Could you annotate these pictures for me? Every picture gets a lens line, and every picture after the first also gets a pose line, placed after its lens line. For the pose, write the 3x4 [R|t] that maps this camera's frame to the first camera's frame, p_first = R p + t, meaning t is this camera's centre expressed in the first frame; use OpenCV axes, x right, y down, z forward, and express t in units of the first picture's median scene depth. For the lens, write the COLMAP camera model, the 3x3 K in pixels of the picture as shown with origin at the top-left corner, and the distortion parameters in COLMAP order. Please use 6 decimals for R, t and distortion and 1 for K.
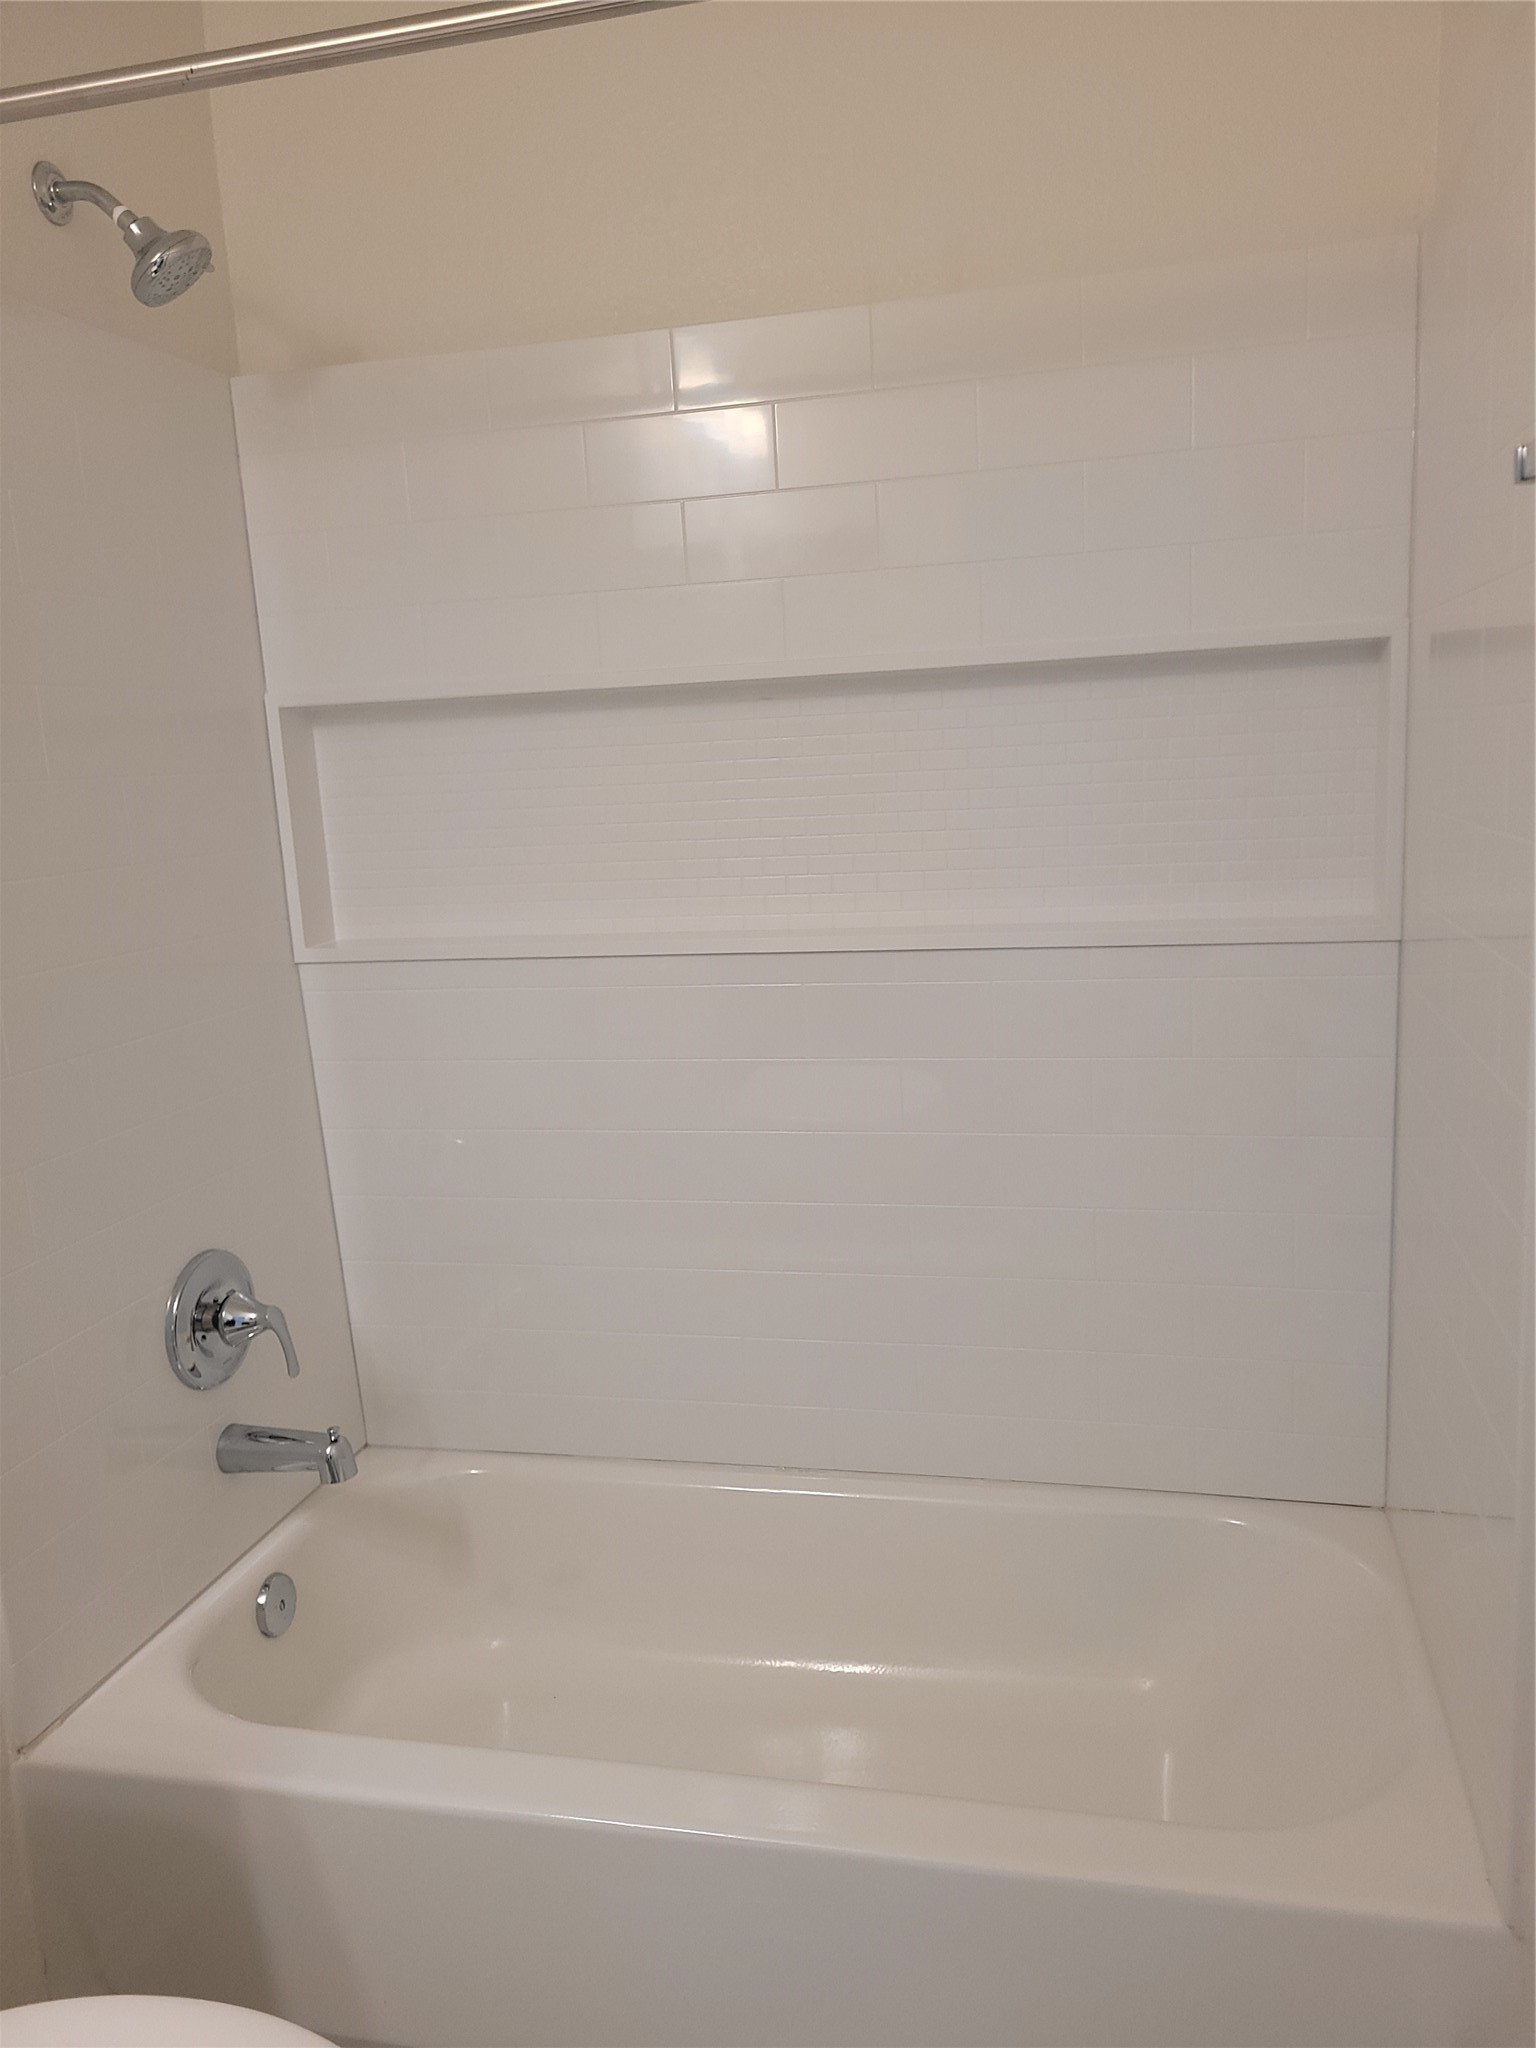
lens RADIAL K [[1542.5, 0, 774.7], [0, 1542.5, 1040.1], [0, 0, 1]] dist [0.005435, -0.039698]
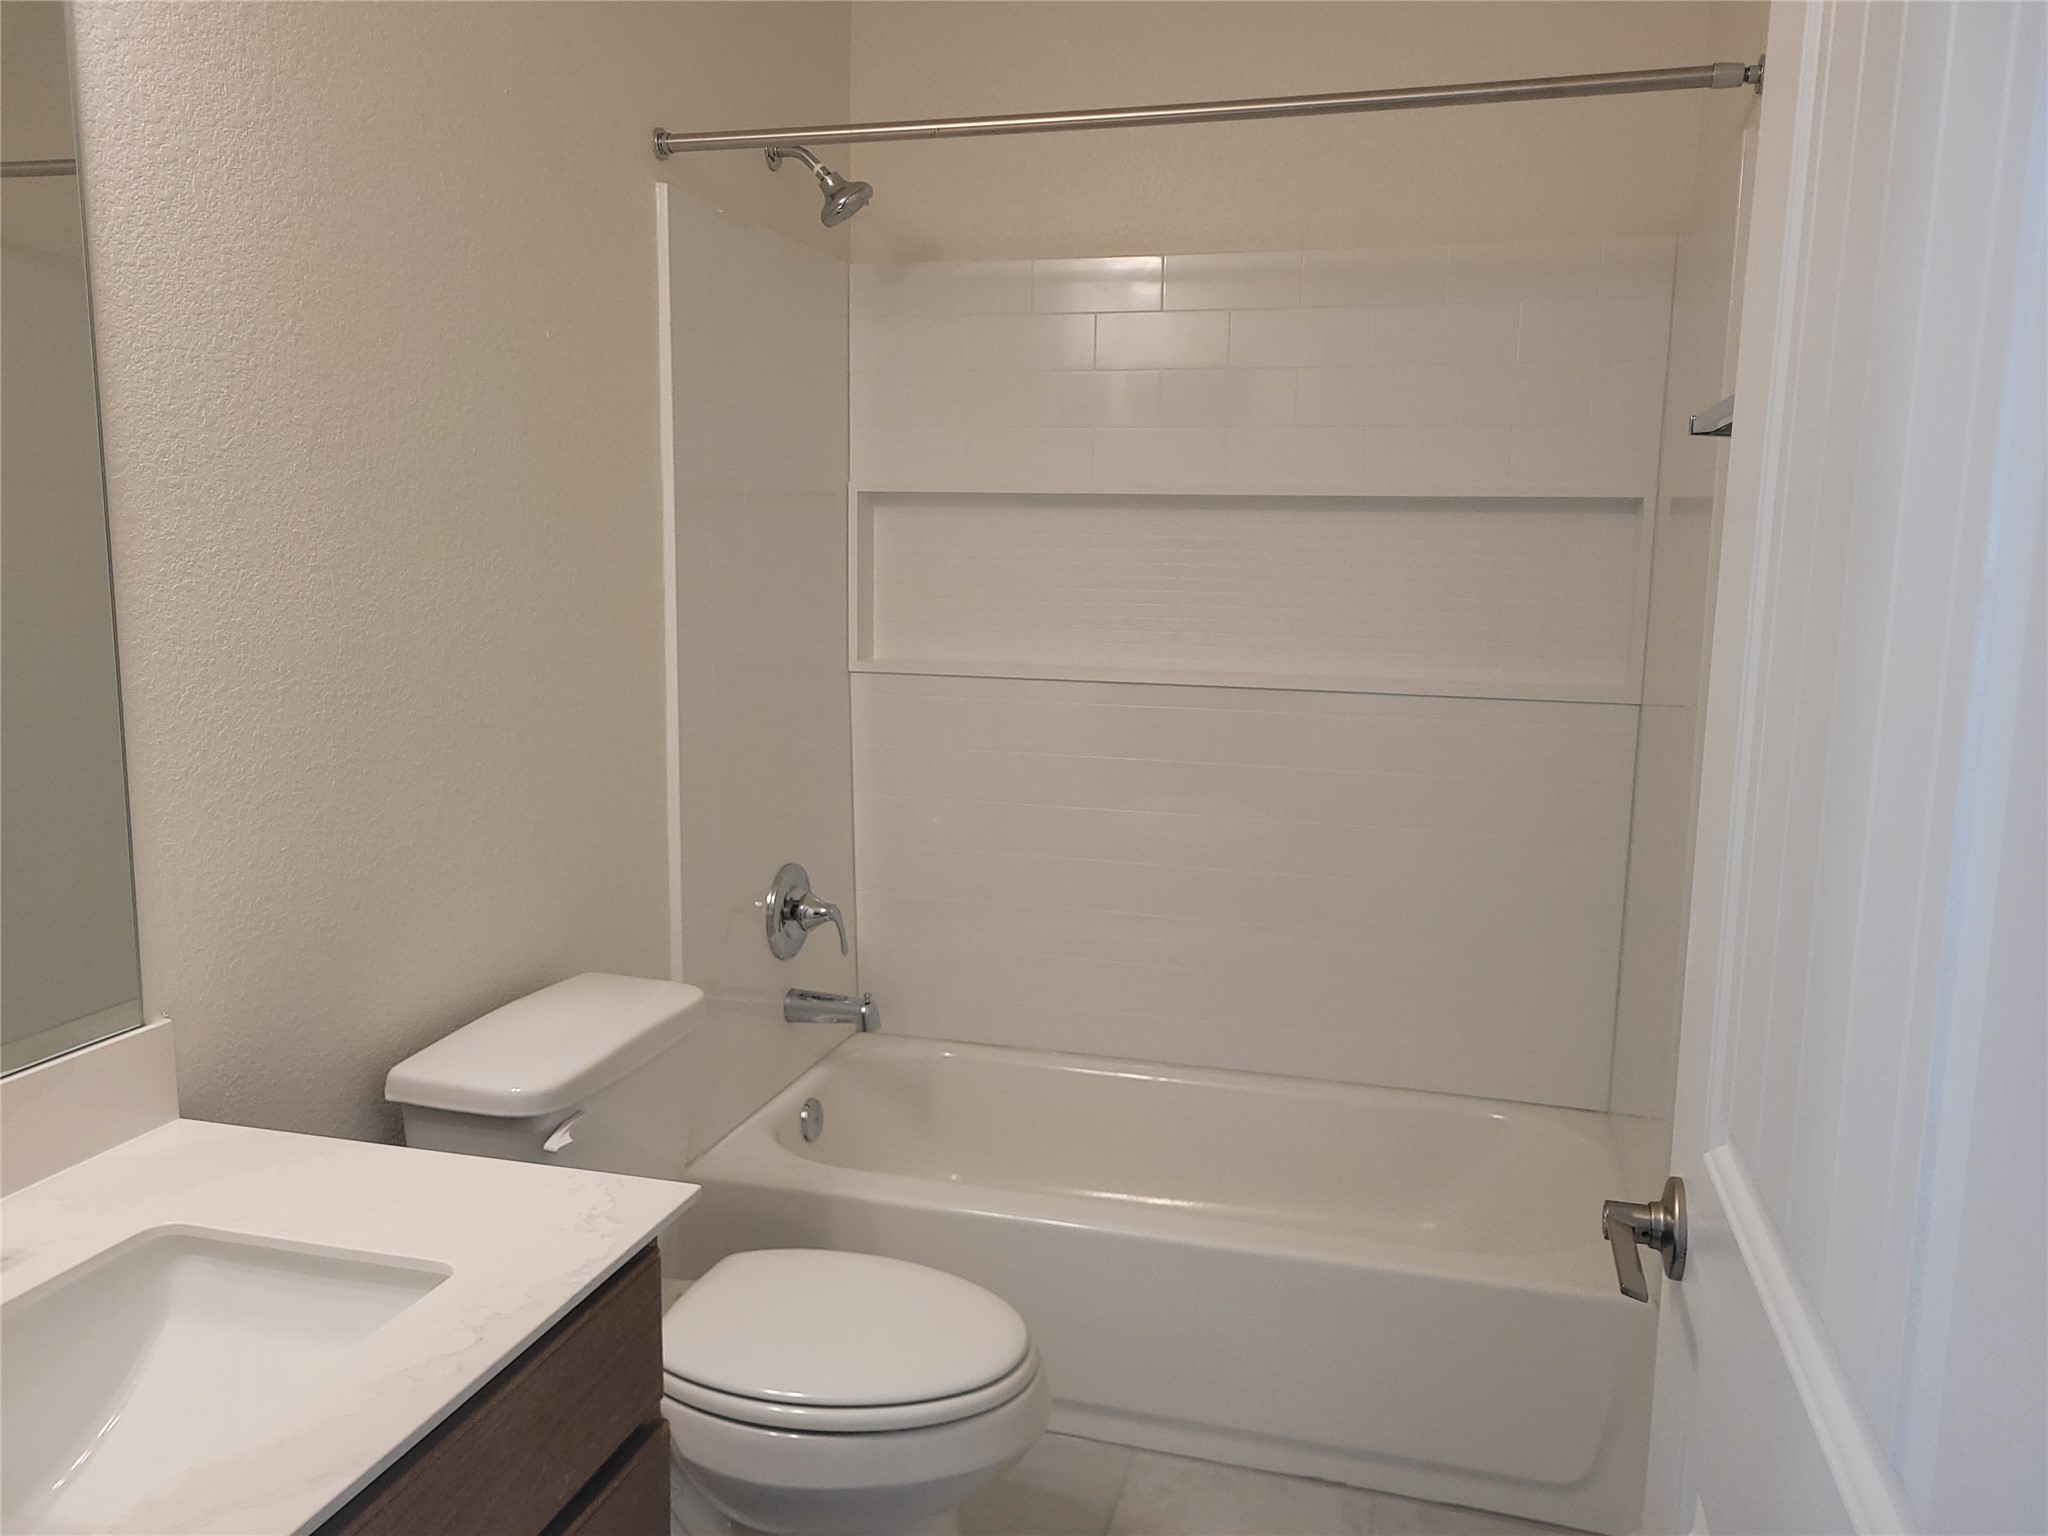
lens RADIAL K [[1542.5, 0, 1010.8], [0, 1542.5, 765.7], [0, 0, 1]] dist [0.005435, -0.039698]
pose [[0.996540, 0.073117, -0.039522, -0.111736], [-0.074473, 0.996643, -0.034003, 0.078061], [0.036903, 0.036829, 0.998640, -0.429839]]
